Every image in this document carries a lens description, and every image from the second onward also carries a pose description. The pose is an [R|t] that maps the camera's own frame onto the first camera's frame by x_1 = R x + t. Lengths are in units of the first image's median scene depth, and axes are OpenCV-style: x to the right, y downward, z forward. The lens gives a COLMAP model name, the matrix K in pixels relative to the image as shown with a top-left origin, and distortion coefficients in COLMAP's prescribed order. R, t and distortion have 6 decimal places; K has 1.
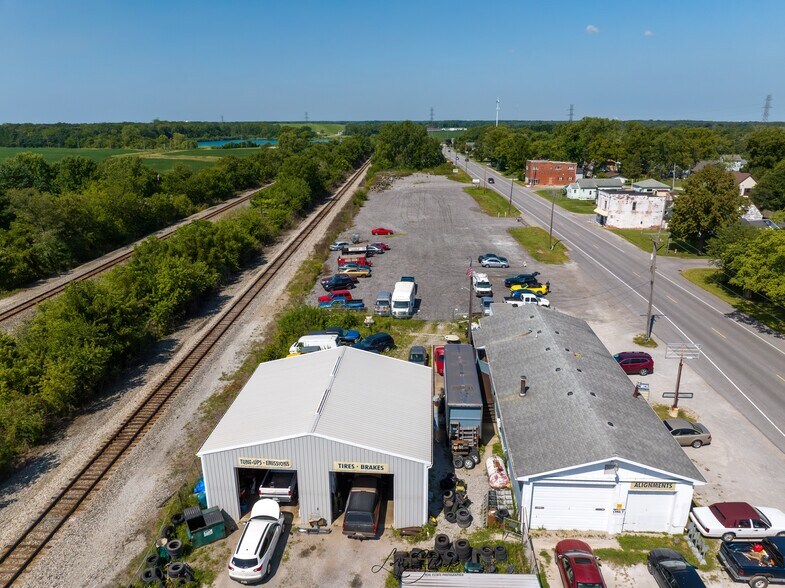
lens RADIAL K [[551.7, 0, 395.1], [0, 551.7, 291.4], [0, 0, 1]] dist [-0.038484, 0.002223]
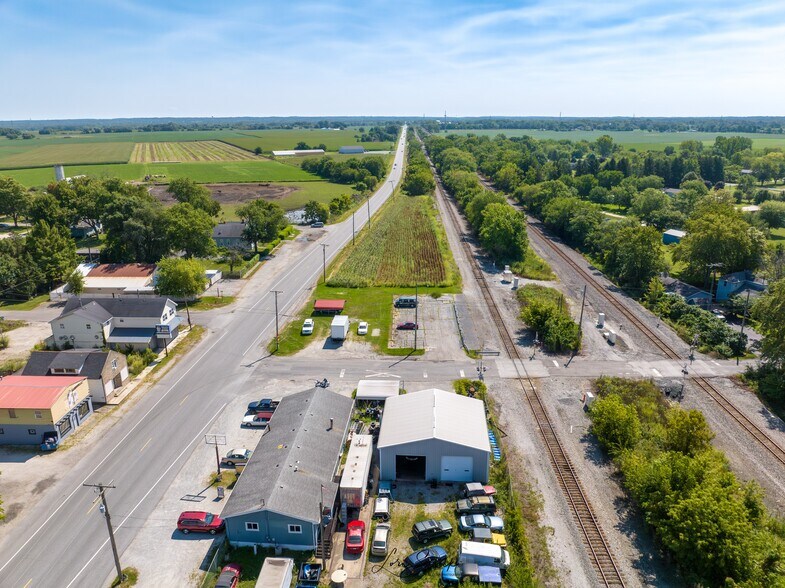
lens RADIAL K [[551.7, 0, 395.1], [0, 551.7, 291.4], [0, 0, 1]] dist [-0.038484, 0.002223]
pose [[-0.999927, 0.008795, 0.008259, 0.000132], [0.011935, 0.821251, 0.570443, -0.393545], [-0.001766, 0.570500, -0.821296, 0.716793]]
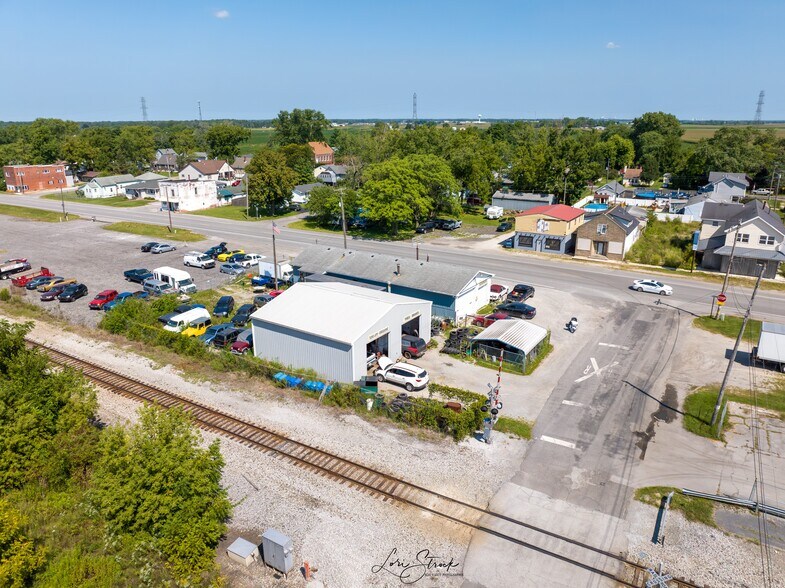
lens RADIAL K [[551.7, 0, 395.1], [0, 551.7, 291.4], [0, 0, 1]] dist [-0.038484, 0.002223]
pose [[0.501244, -0.256137, 0.826528, -0.388930], [0.256969, 0.956156, 0.140470, -0.002991], [-0.826269, 0.141982, 0.545087, 0.022462]]
